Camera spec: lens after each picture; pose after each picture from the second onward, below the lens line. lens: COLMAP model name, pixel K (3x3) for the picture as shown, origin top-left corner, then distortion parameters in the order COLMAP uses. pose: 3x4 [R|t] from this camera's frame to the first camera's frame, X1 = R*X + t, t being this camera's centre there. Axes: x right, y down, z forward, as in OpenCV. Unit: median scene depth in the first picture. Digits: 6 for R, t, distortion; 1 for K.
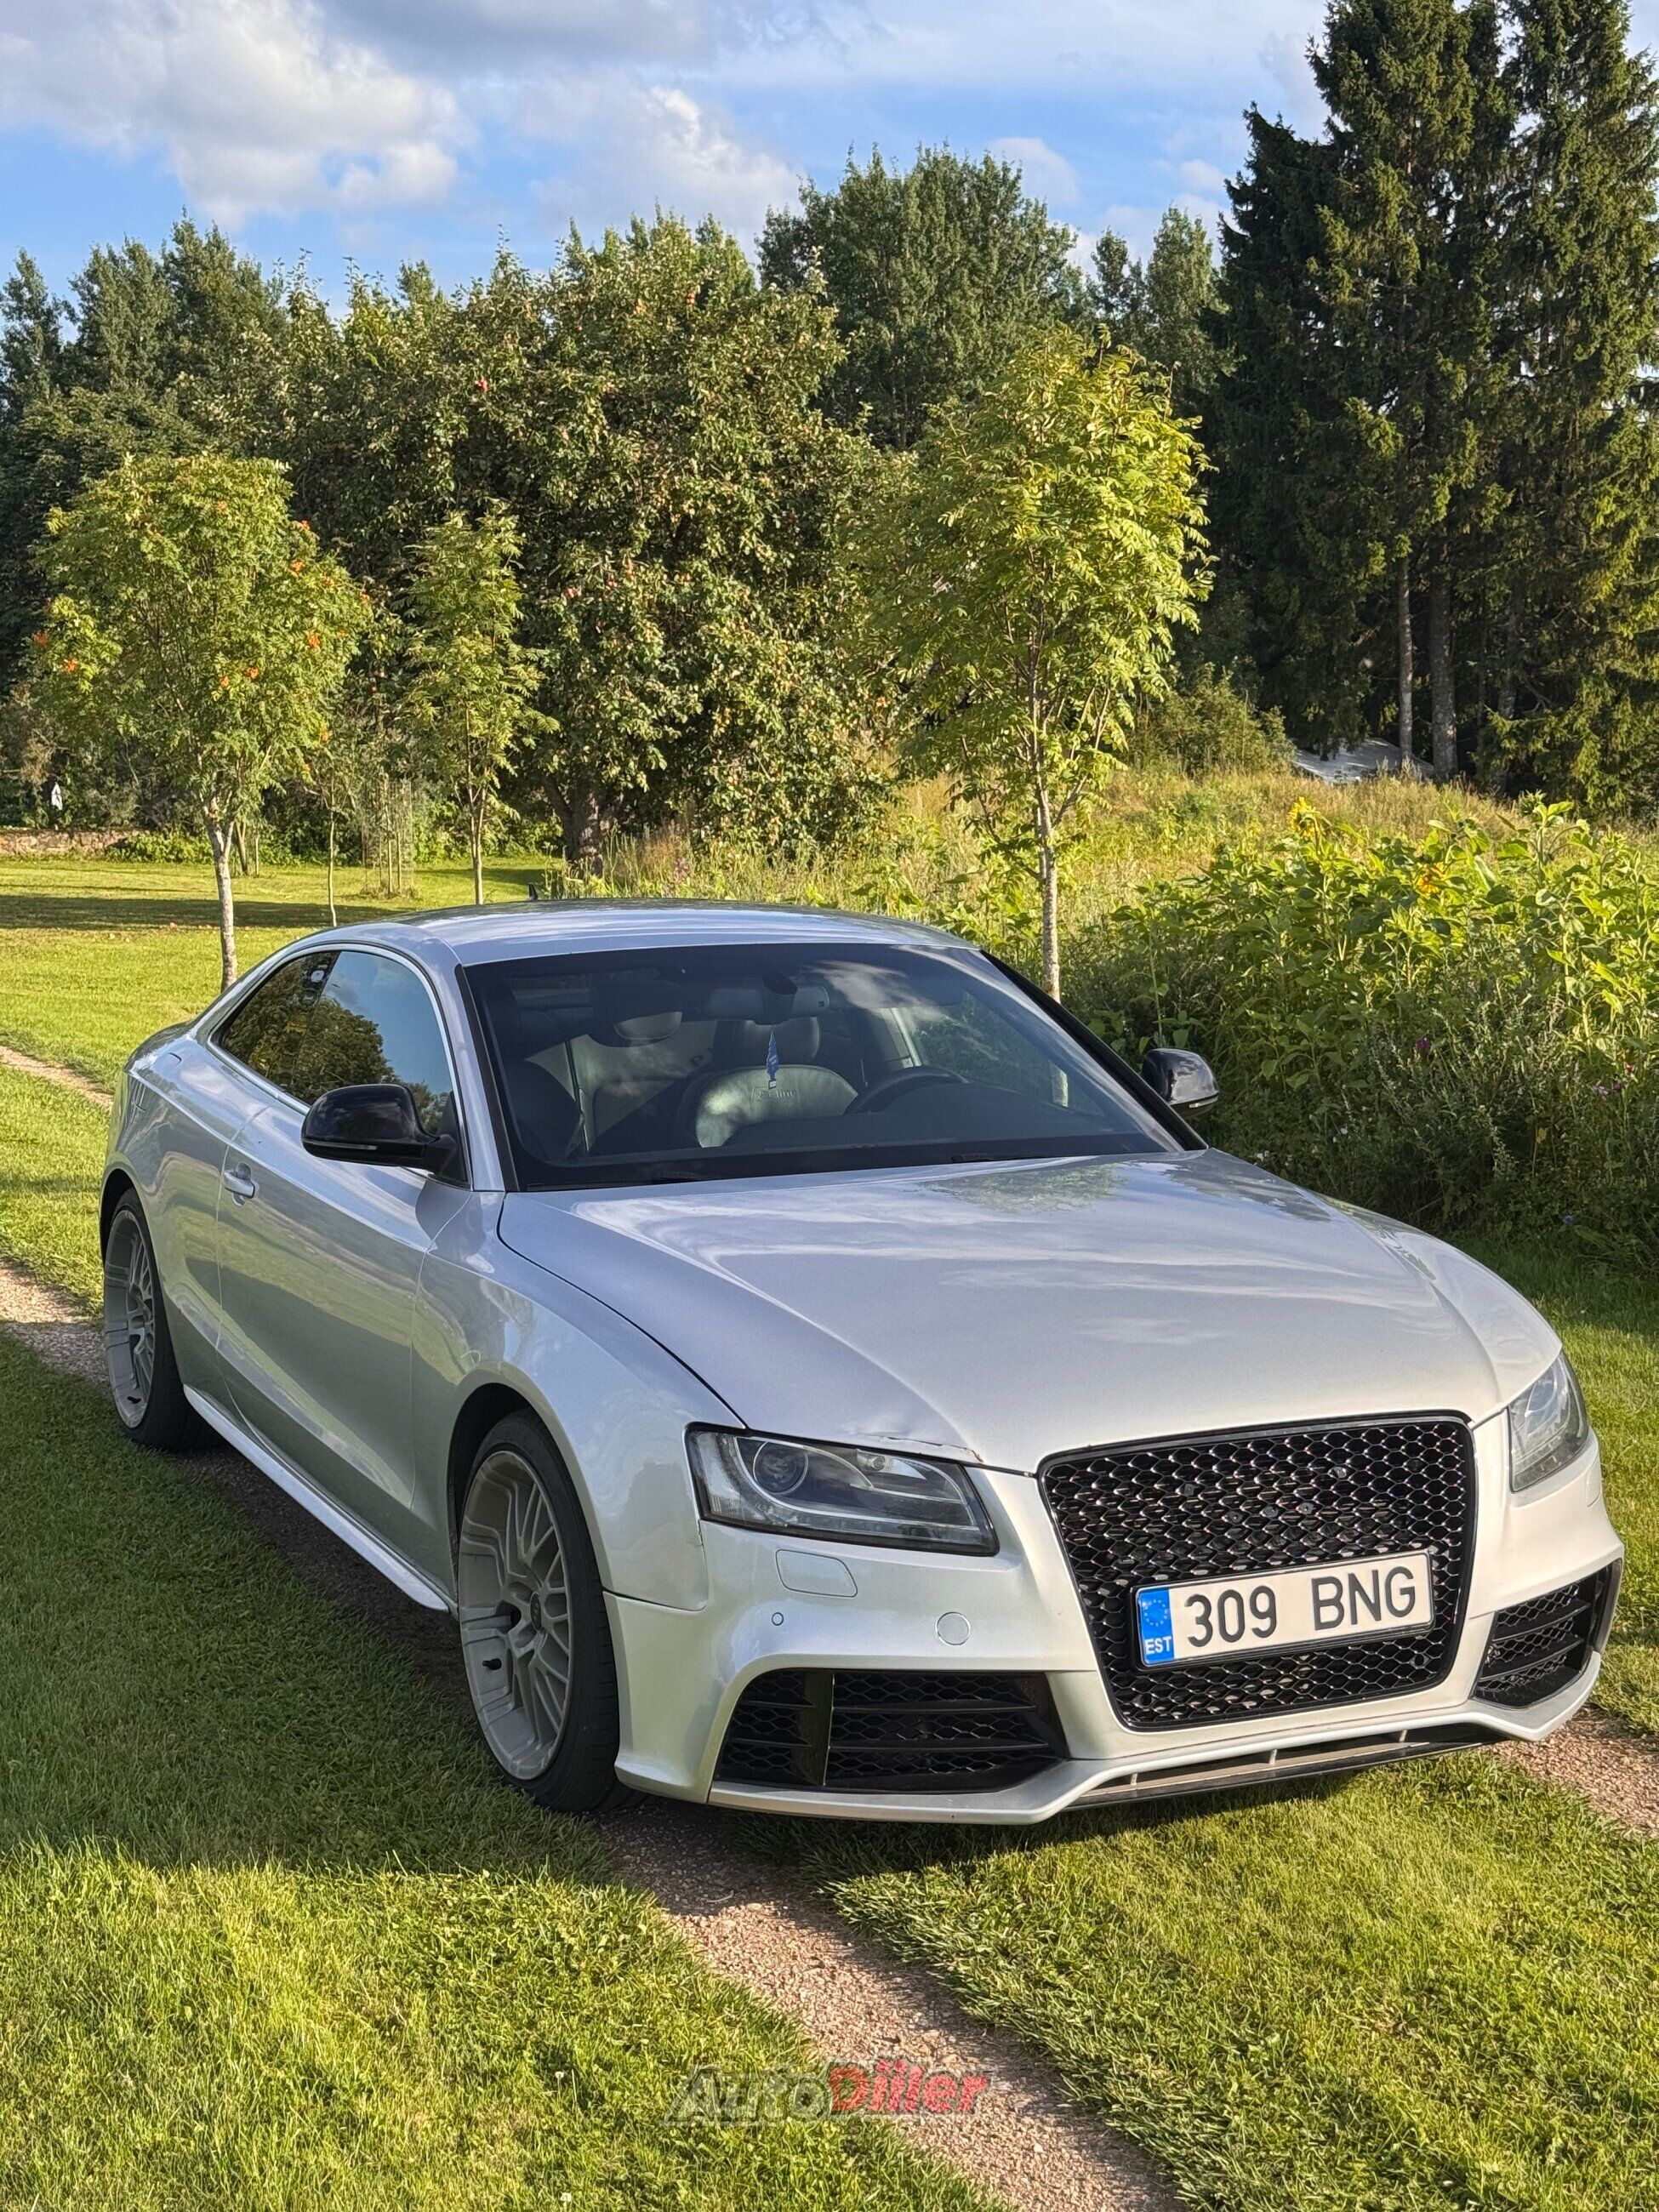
lens RADIAL K [[3503.7, 0, 829.5], [0, 3503.7, 1106.0], [0, 0, 1]] dist [0.264704, -0.963952]
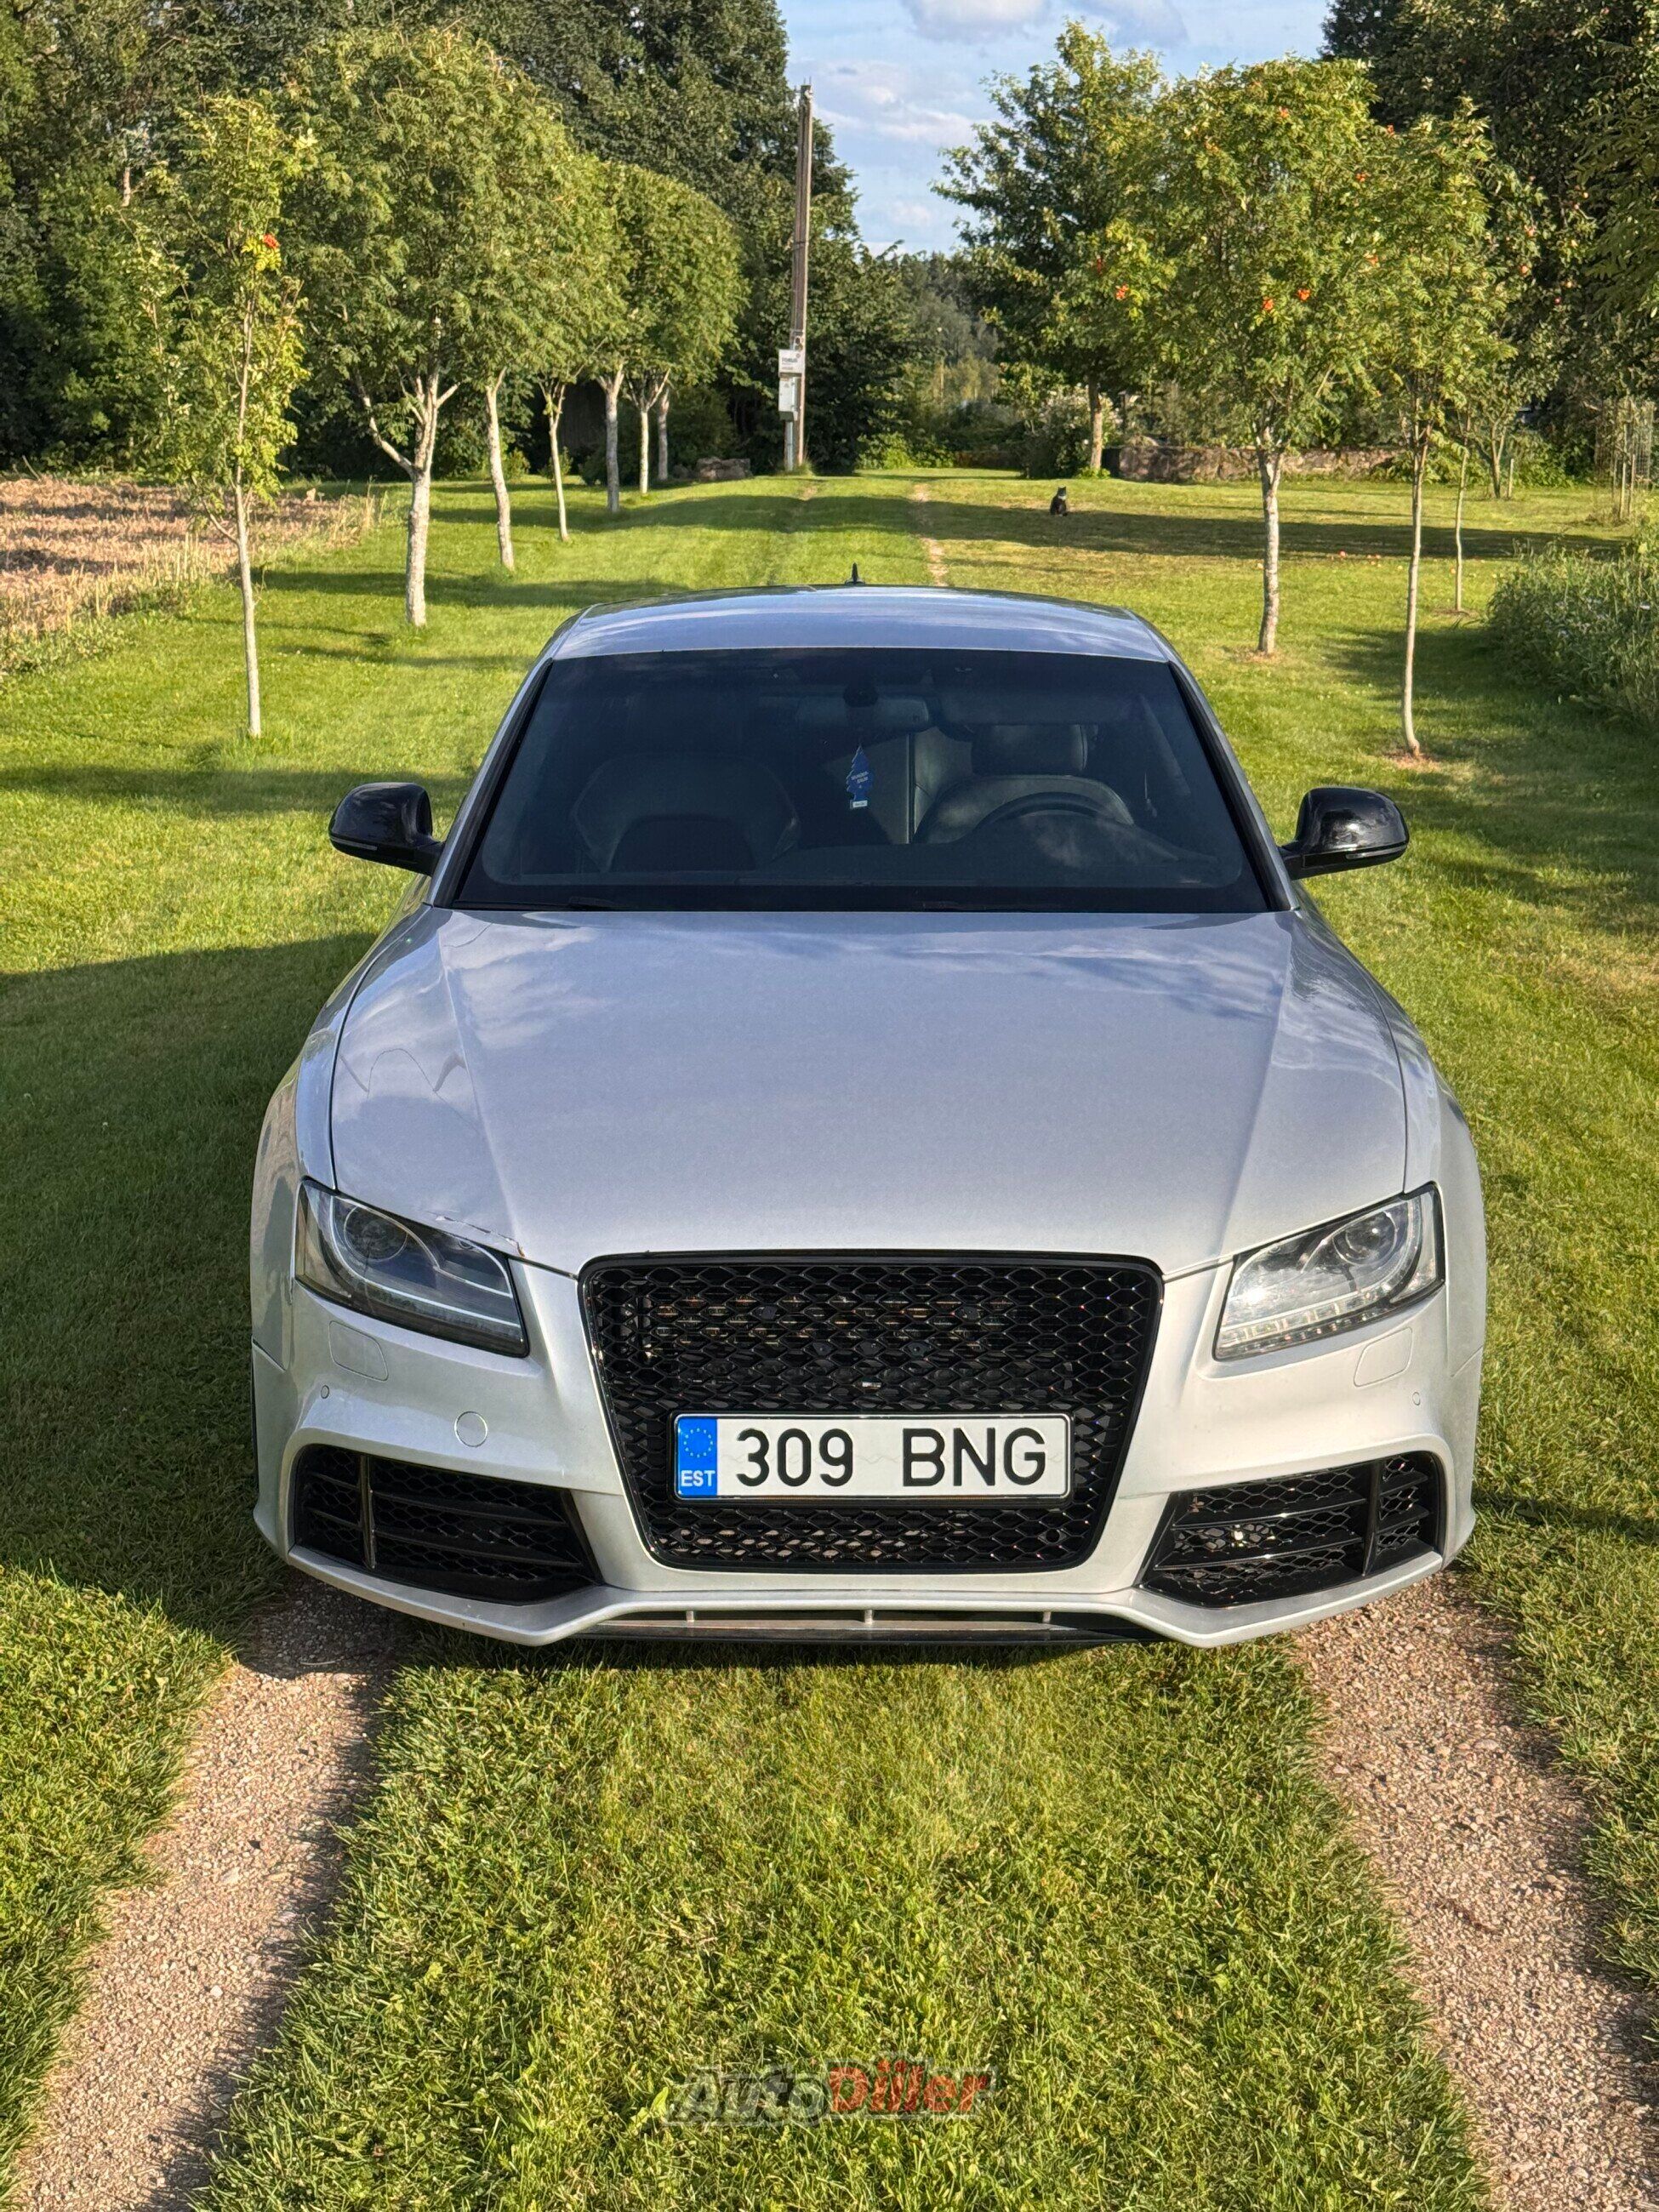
lens RADIAL K [[3503.7, 0, 829.5], [0, 3503.7, 1106.0], [0, 0, 1]] dist [0.264704, -0.963952]
pose [[0.870648, 0.101951, -0.481226, 0.531944], [-0.045729, 0.990825, 0.127179, -0.056667], [0.489777, -0.088722, 0.867322, 0.235203]]
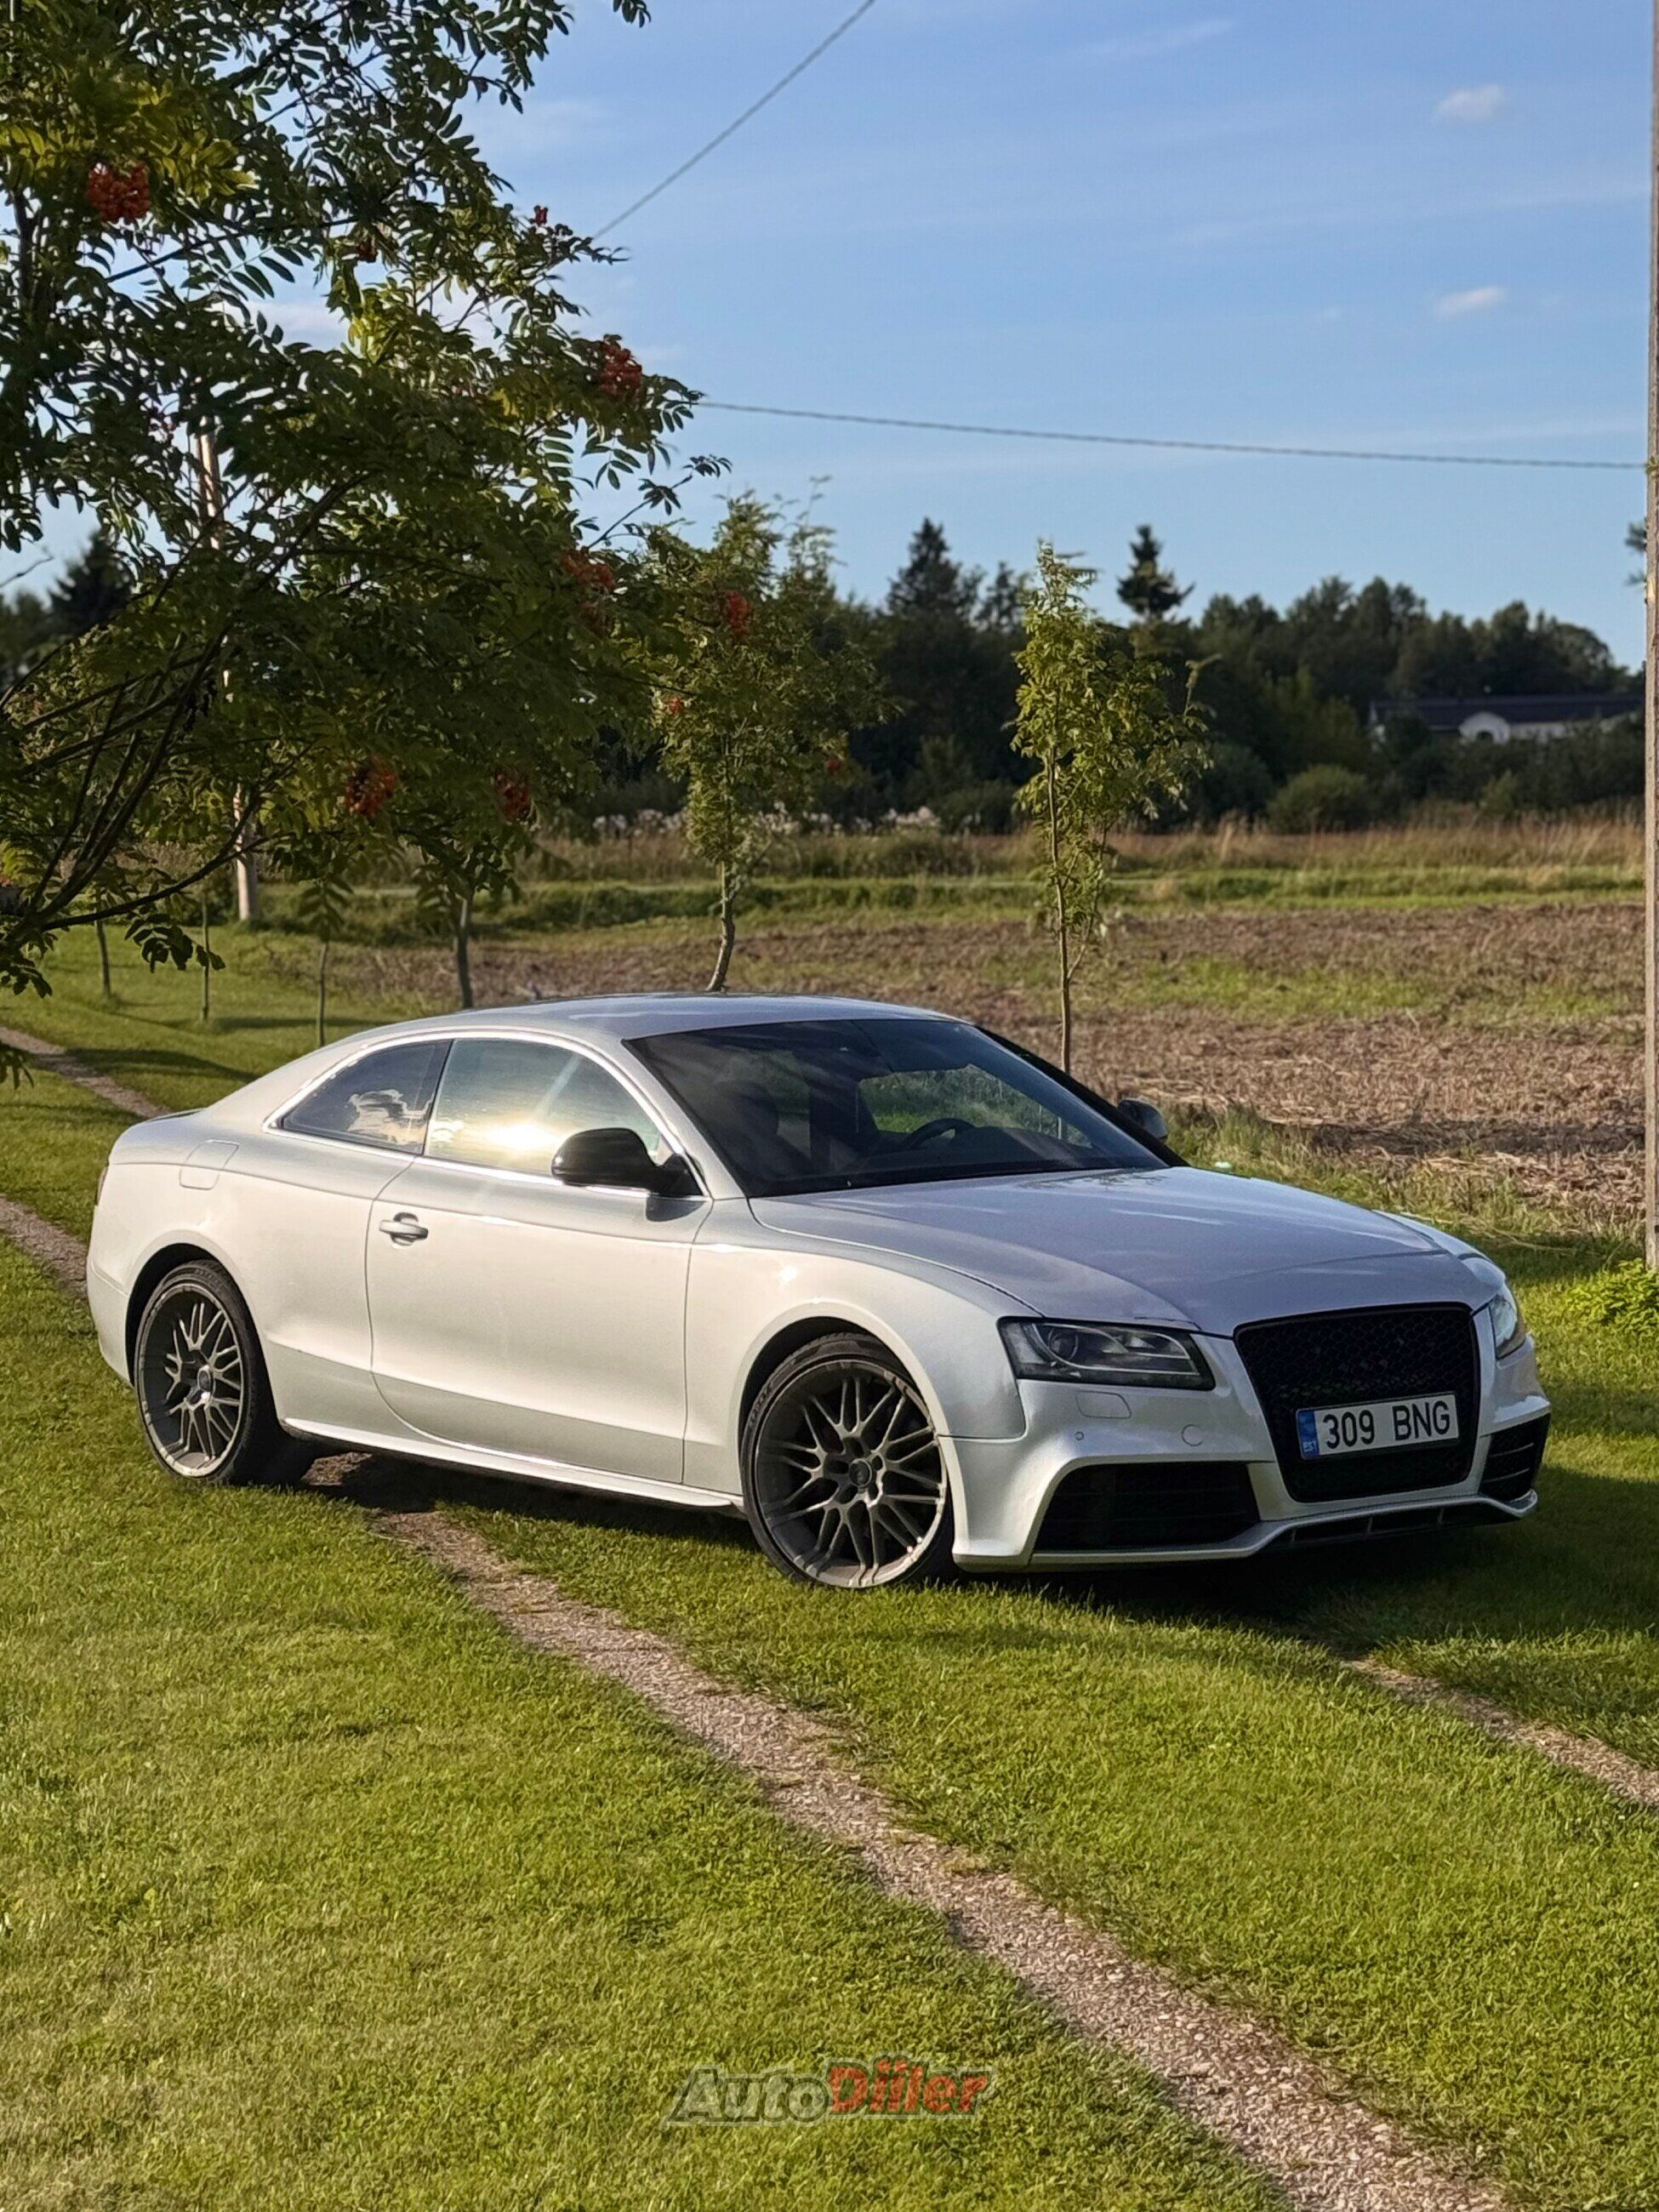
lens RADIAL K [[5111.3, 0, 829.5], [0, 5111.3, 1106.0], [0, 0, 1]] dist [0.022135, 0.109539]
pose [[0.976013, -0.019305, 0.216853, -0.579383], [0.031992, 0.997966, -0.055145, 0.117334], [-0.215348, 0.060759, 0.974645, -1.117409]]
